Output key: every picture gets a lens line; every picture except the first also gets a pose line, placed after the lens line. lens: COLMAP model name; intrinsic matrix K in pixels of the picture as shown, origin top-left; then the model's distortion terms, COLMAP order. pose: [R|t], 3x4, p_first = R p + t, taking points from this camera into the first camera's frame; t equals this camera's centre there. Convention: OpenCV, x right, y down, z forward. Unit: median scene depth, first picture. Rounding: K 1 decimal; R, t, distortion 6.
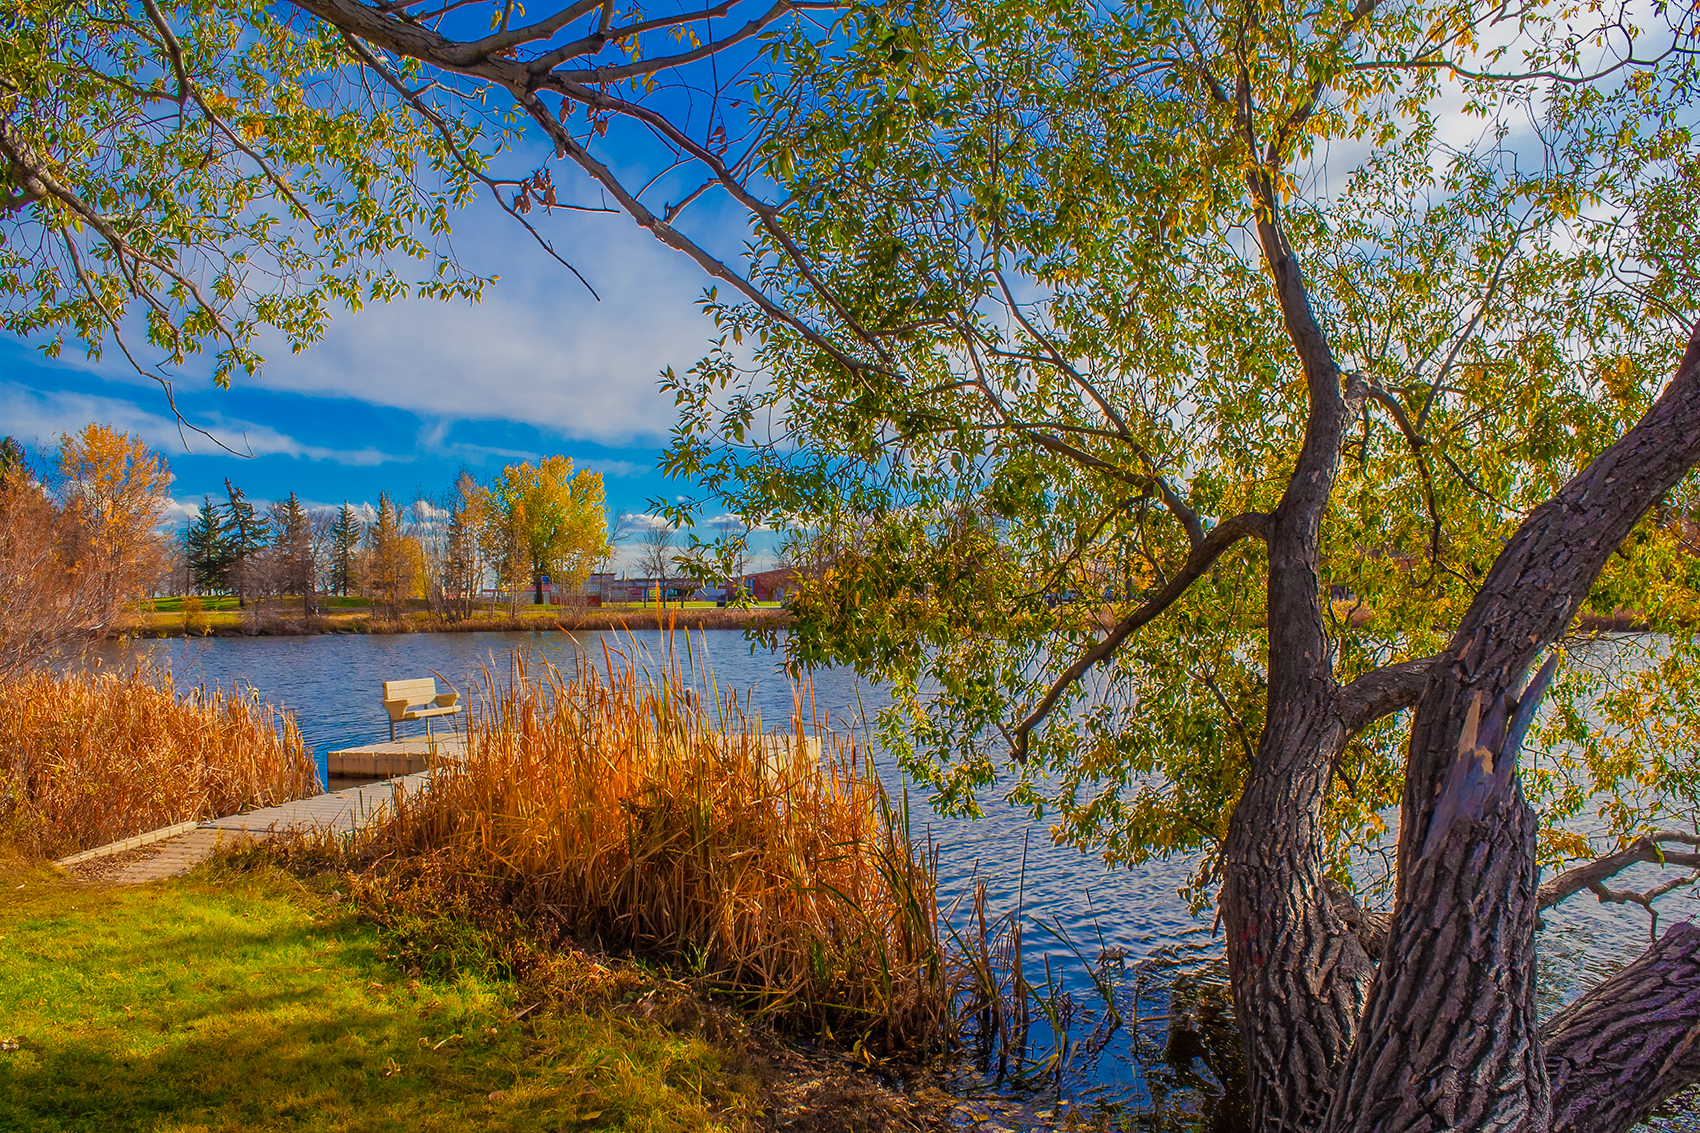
lens RADIAL K [[1430.9, 0, 850.0], [0, 1430.9, 566.5], [0, 0, 1]] dist [-0.219821, 0.195260]
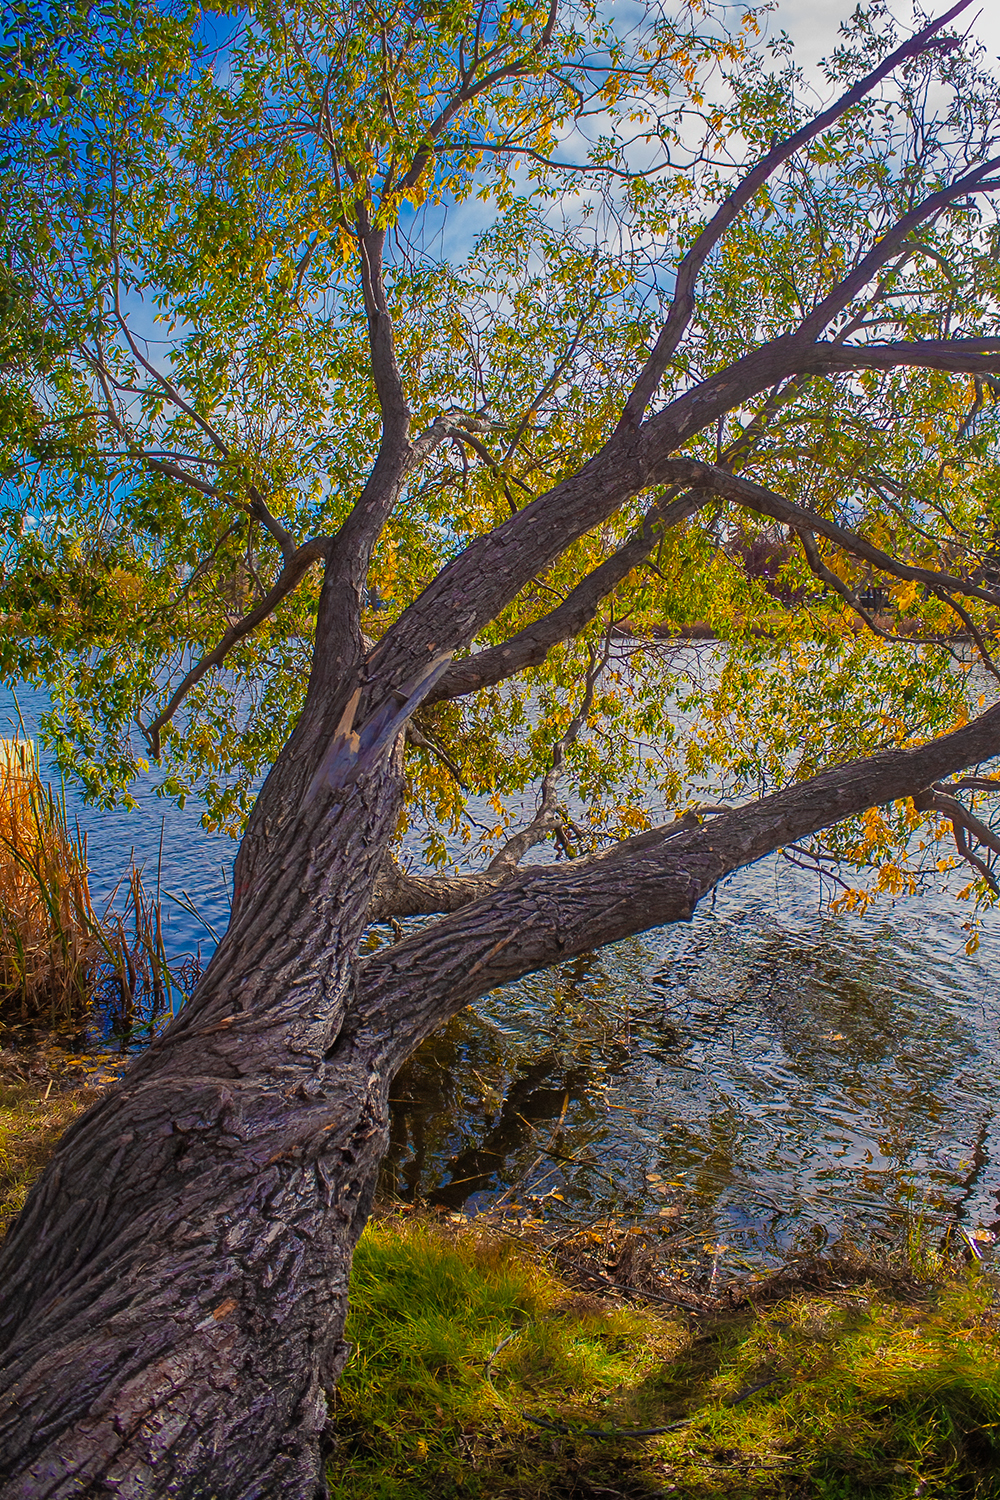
lens RADIAL K [[1338.0, 0, 499.9], [0, 1338.0, 656.3], [0, 0, 1]] dist [-0.147885, 0.001554]
pose [[0.950626, -0.006815, 0.310265, 0.183242], [-0.011513, 0.998296, 0.057202, -0.010135], [-0.310126, -0.057950, 0.948928, -0.197872]]
